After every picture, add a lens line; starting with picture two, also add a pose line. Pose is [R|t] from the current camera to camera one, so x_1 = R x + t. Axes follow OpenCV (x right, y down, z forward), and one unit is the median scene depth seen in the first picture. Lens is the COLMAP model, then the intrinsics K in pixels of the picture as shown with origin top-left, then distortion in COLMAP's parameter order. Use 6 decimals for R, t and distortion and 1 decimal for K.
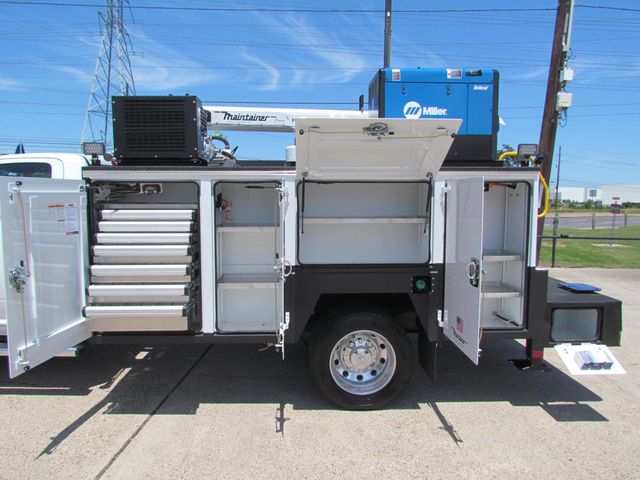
lens RADIAL K [[434.8, 0, 314.1], [0, 434.8, 239.6], [0, 0, 1]] dist [-0.013754, 0.002734]
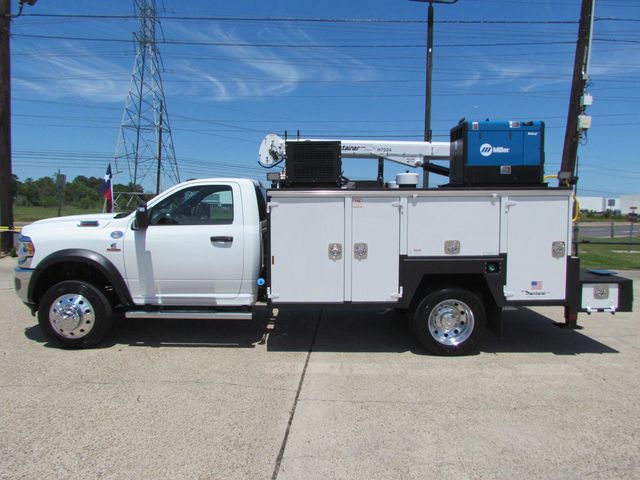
lens RADIAL K [[436.2, 0, 320.0], [0, 436.2, 240.0], [0, 0, 1]] dist [-0.003698, -0.000127]
pose [[0.999832, -0.001581, -0.018287, -0.097062], [0.001153, 0.999726, -0.023379, 0.013834], [0.018319, 0.023354, 0.999559, -0.151491]]
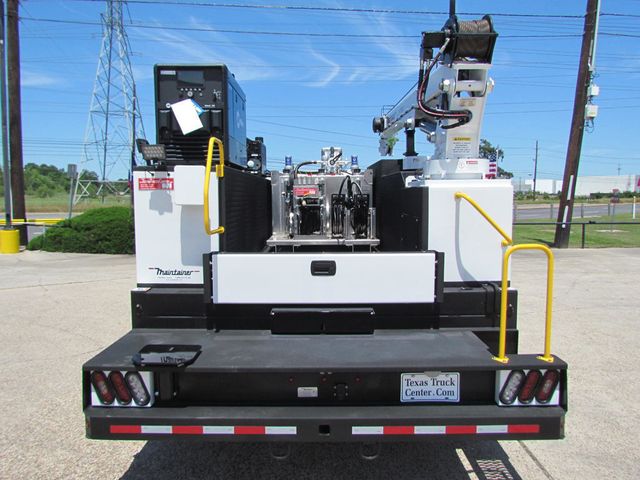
lens RADIAL K [[434.8, 0, 314.1], [0, 434.8, 239.6], [0, 0, 1]] dist [-0.013754, 0.002734]
pose [[0.997773, -0.023483, 0.062429, -0.287410], [0.022844, 0.999679, 0.010939, 0.009754], [-0.062666, -0.009489, 0.997989, -0.174630]]
